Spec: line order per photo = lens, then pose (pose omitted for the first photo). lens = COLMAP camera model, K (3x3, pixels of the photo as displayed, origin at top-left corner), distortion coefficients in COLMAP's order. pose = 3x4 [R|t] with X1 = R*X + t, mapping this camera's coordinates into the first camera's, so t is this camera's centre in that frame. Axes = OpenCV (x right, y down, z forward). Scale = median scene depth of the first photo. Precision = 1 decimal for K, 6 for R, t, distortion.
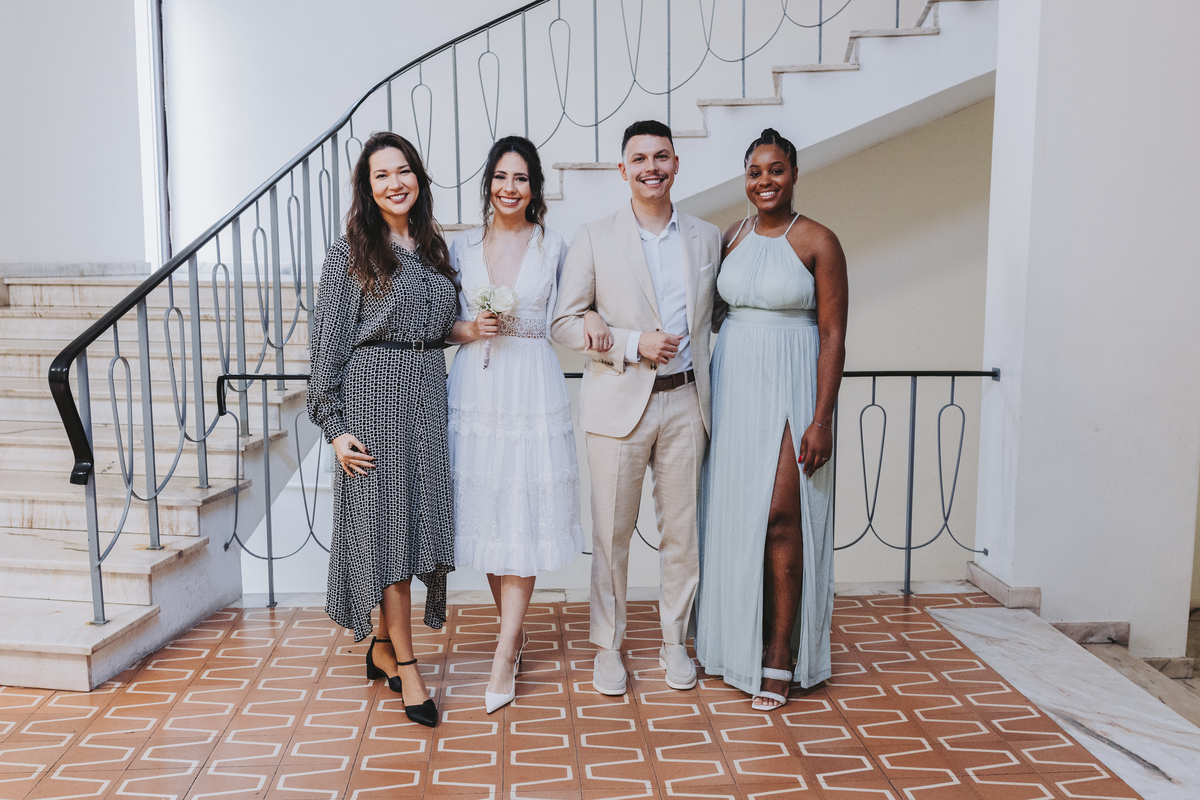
lens RADIAL K [[1152.9, 0, 600.8], [0, 1152.9, 398.7], [0, 0, 1]] dist [0.023966, 0.000000]
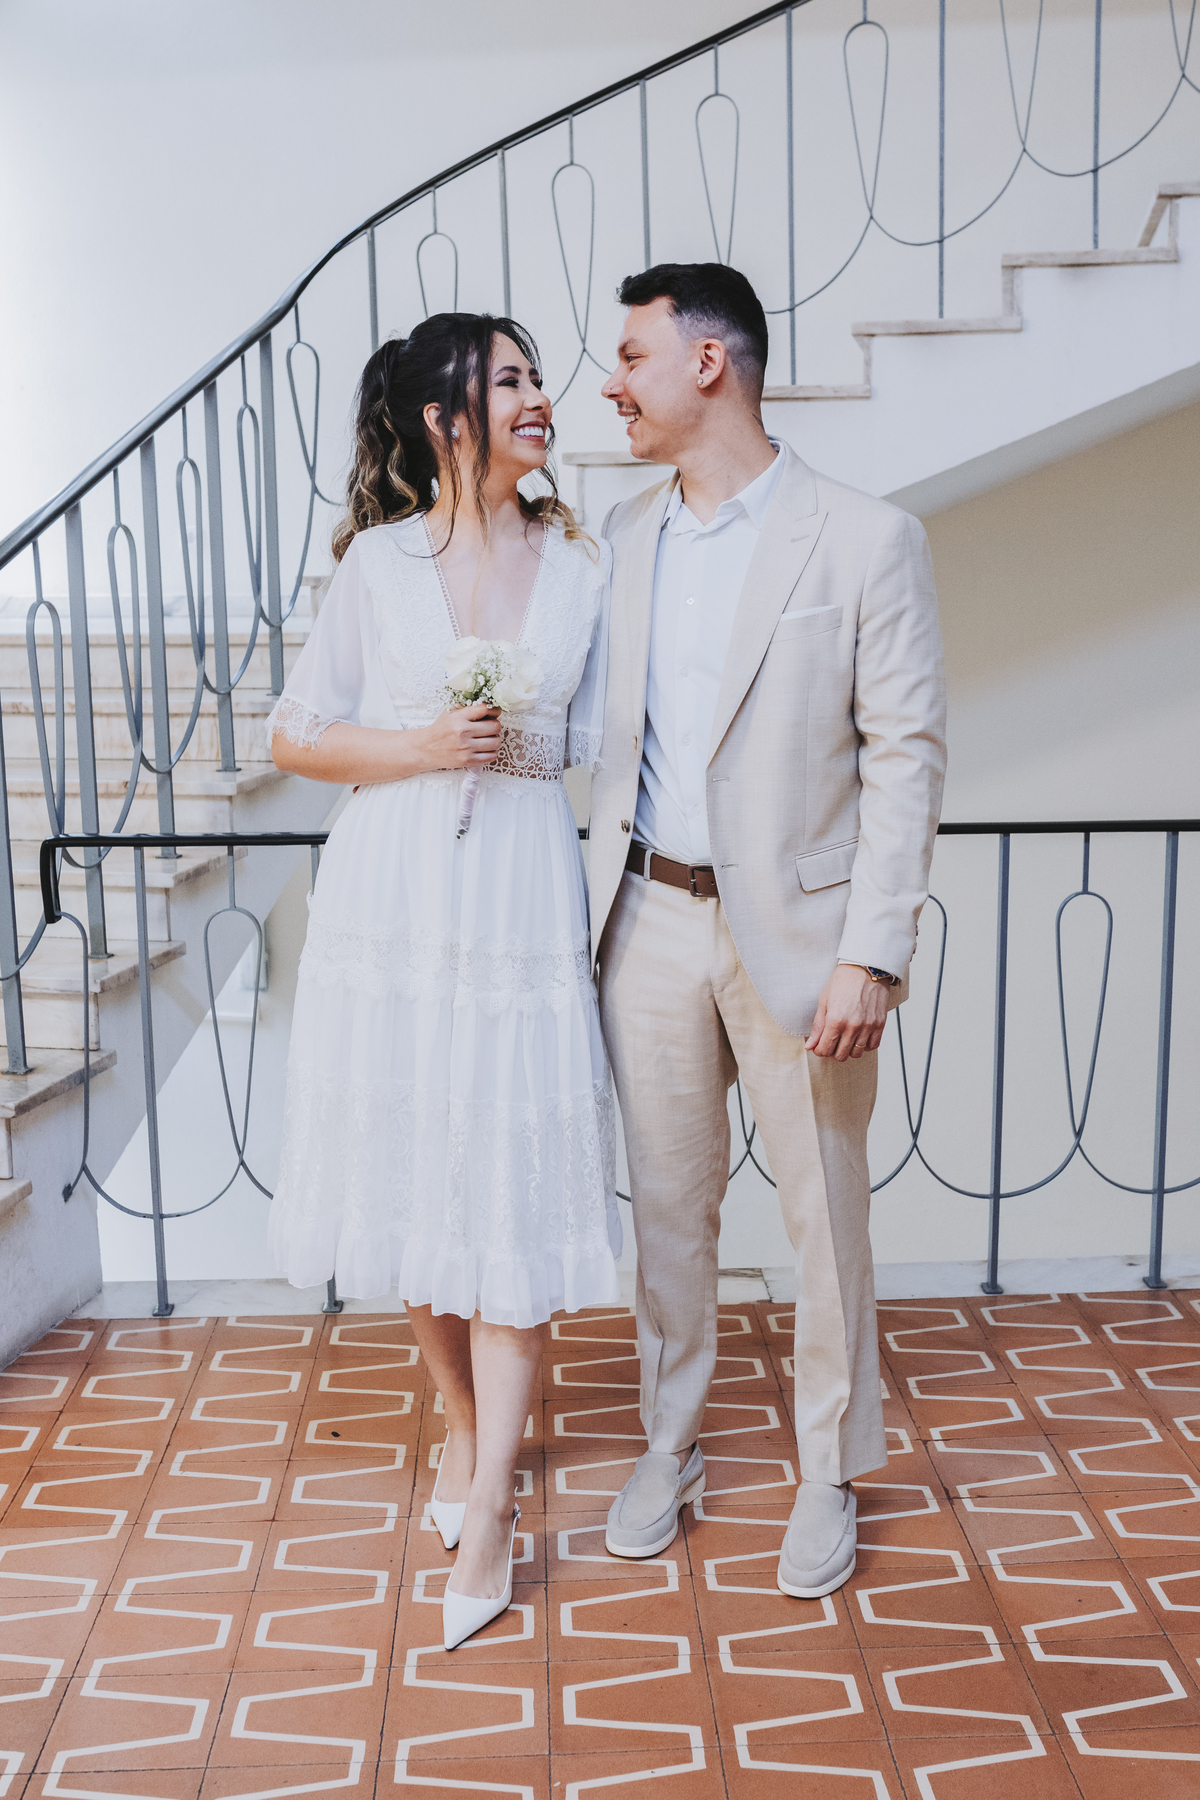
lens RADIAL K [[1805.8, 0, 600.8], [0, 1805.8, 901.5], [0, 0, 1]] dist [-0.039245, 0.000000]
pose [[0.999768, -0.004389, -0.021085, -0.084443], [0.005476, 0.998643, 0.051790, -0.029024], [0.020829, -0.051894, 0.998435, 0.260032]]
